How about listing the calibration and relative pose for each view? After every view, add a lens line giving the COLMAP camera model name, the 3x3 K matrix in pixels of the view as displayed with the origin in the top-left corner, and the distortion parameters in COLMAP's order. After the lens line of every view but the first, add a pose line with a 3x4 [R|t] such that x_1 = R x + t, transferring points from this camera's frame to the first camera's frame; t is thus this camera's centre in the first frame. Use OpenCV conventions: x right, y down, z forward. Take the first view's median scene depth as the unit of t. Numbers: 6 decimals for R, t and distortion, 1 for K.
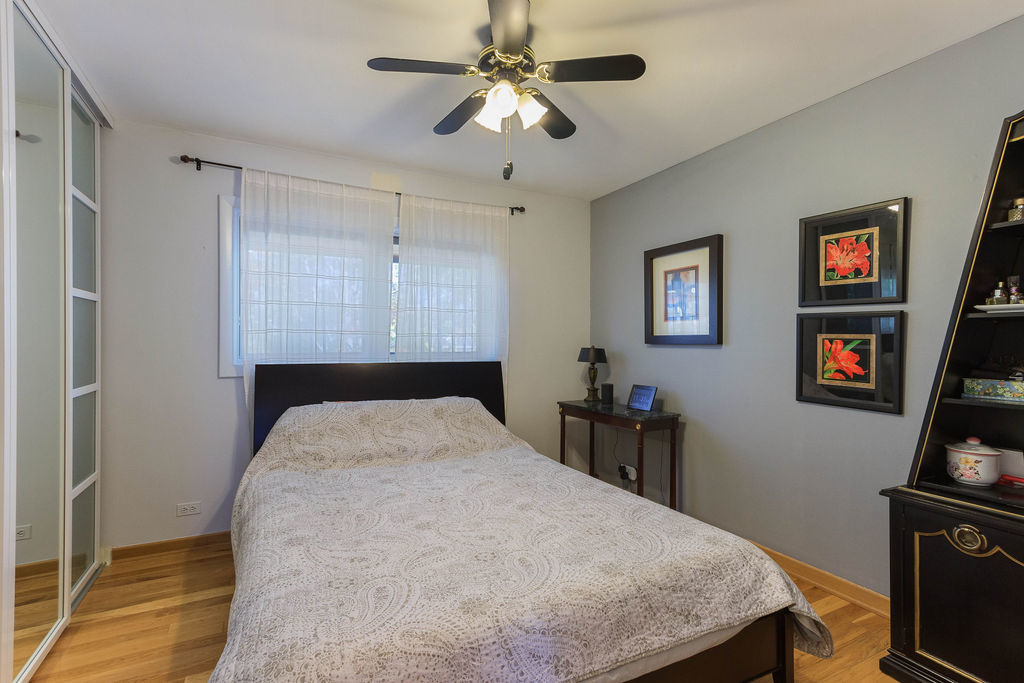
lens RADIAL K [[468.1, 0, 518.7], [0, 468.1, 347.6], [0, 0, 1]] dist [0.014268, -0.000220]
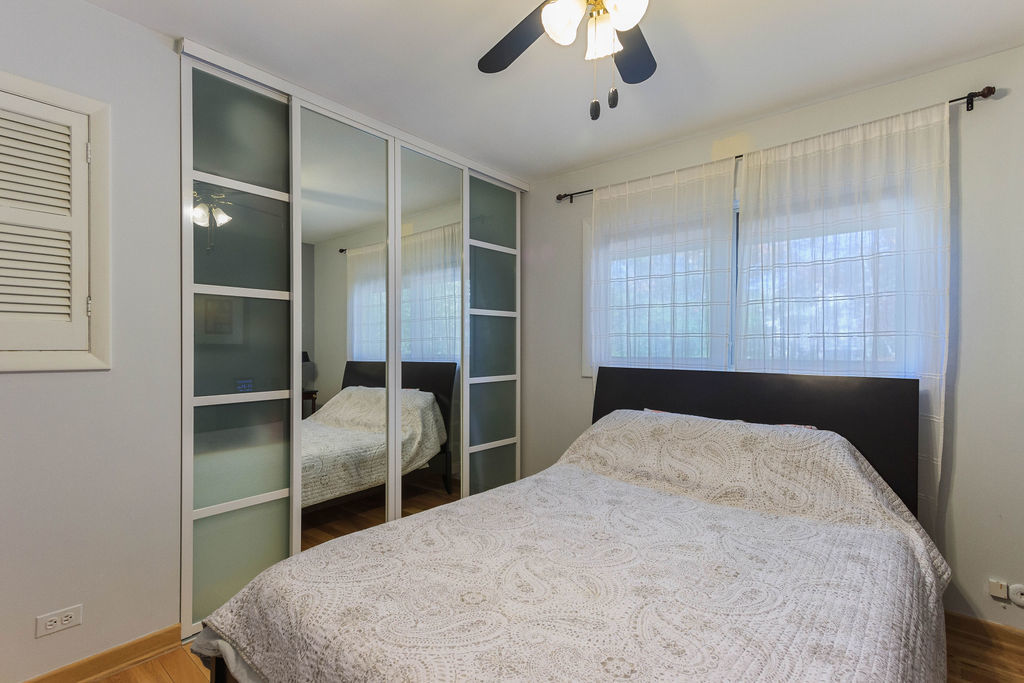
lens RADIAL K [[493.0, 0, 531.0], [0, 493.0, 354.7], [0, 0, 1]] dist [0.013975, -0.000543]
pose [[0.378889, 0.013964, -0.925337, 0.449916], [-0.013990, 0.999858, 0.009360, -0.000117], [0.925336, 0.009400, 0.379031, 0.435109]]
